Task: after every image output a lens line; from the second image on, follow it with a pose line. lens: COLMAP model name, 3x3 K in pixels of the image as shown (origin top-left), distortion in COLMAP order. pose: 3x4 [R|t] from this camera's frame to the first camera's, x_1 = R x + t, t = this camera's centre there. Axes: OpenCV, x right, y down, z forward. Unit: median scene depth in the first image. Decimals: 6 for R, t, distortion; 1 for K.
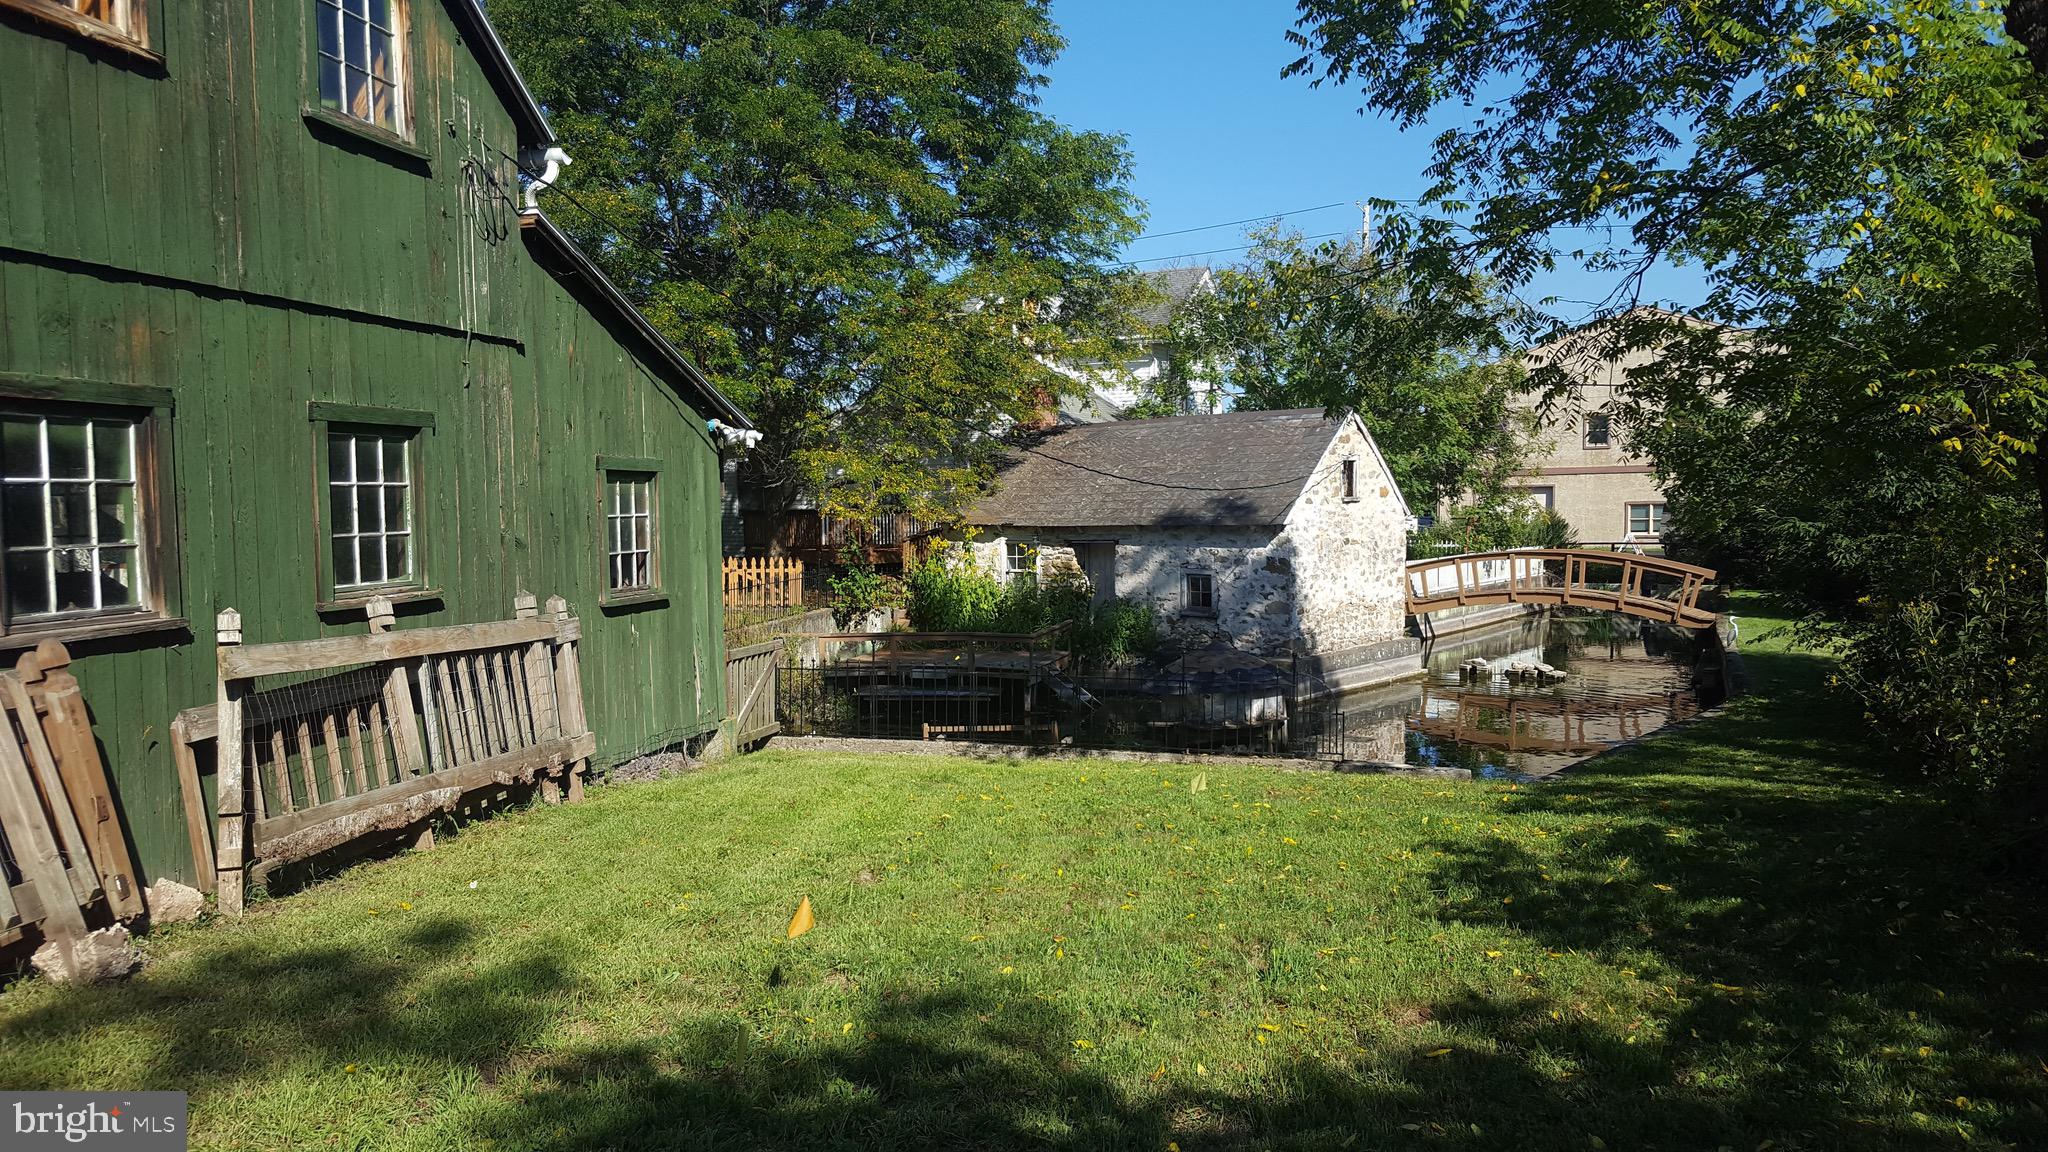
lens RADIAL K [[1525.9, 0, 1016.6], [0, 1525.9, 573.4], [0, 0, 1]] dist [0.159191, -0.265647]
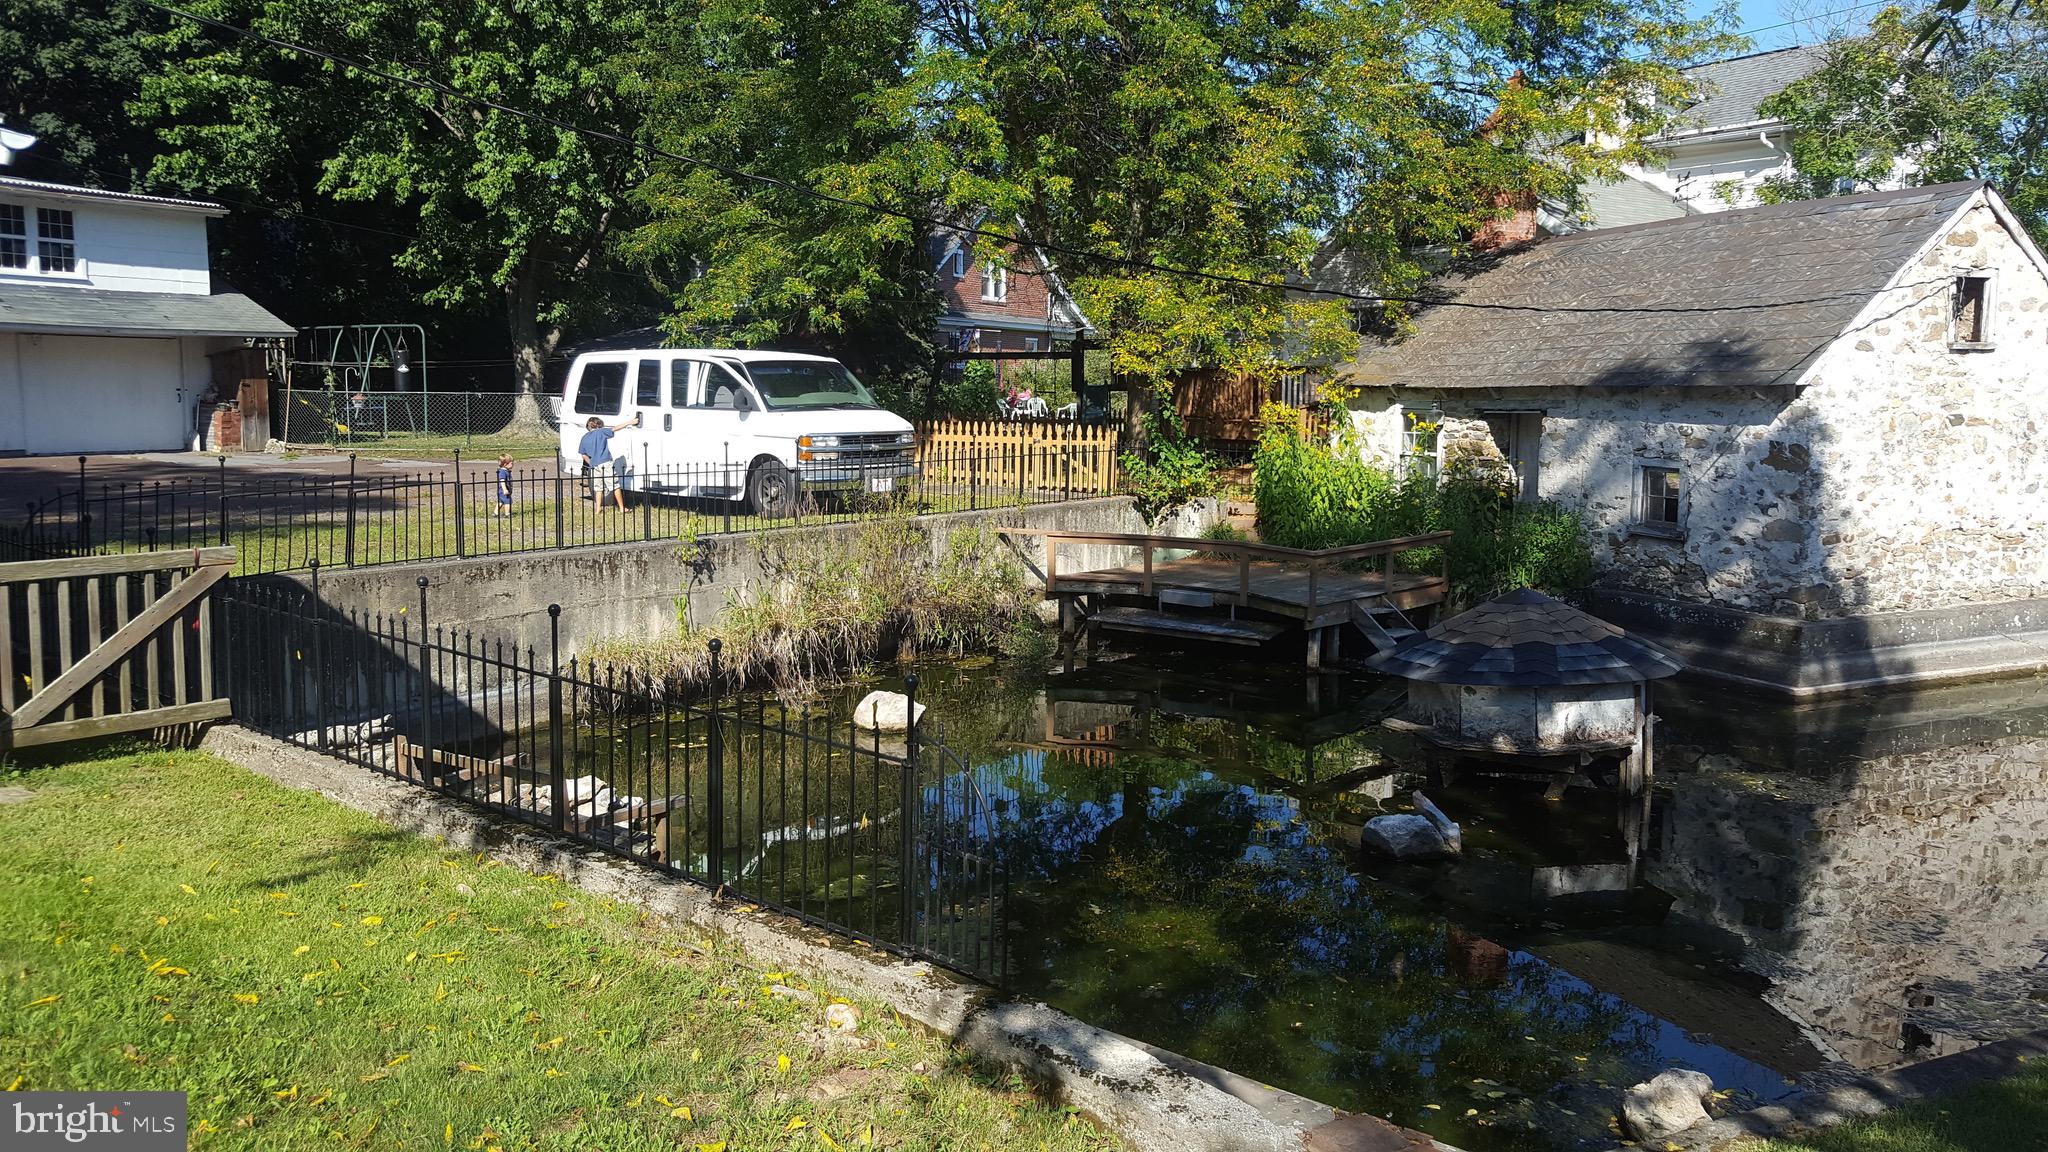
lens RADIAL K [[1542.1, 0, 1022.5], [0, 1542.1, 545.2], [0, 0, 1]] dist [0.074996, -0.143318]
pose [[0.887926, 0.060106, -0.456043, 0.175429], [-0.032924, 0.997188, 0.067325, -0.001895], [0.458807, -0.044765, 0.887408, 0.332346]]
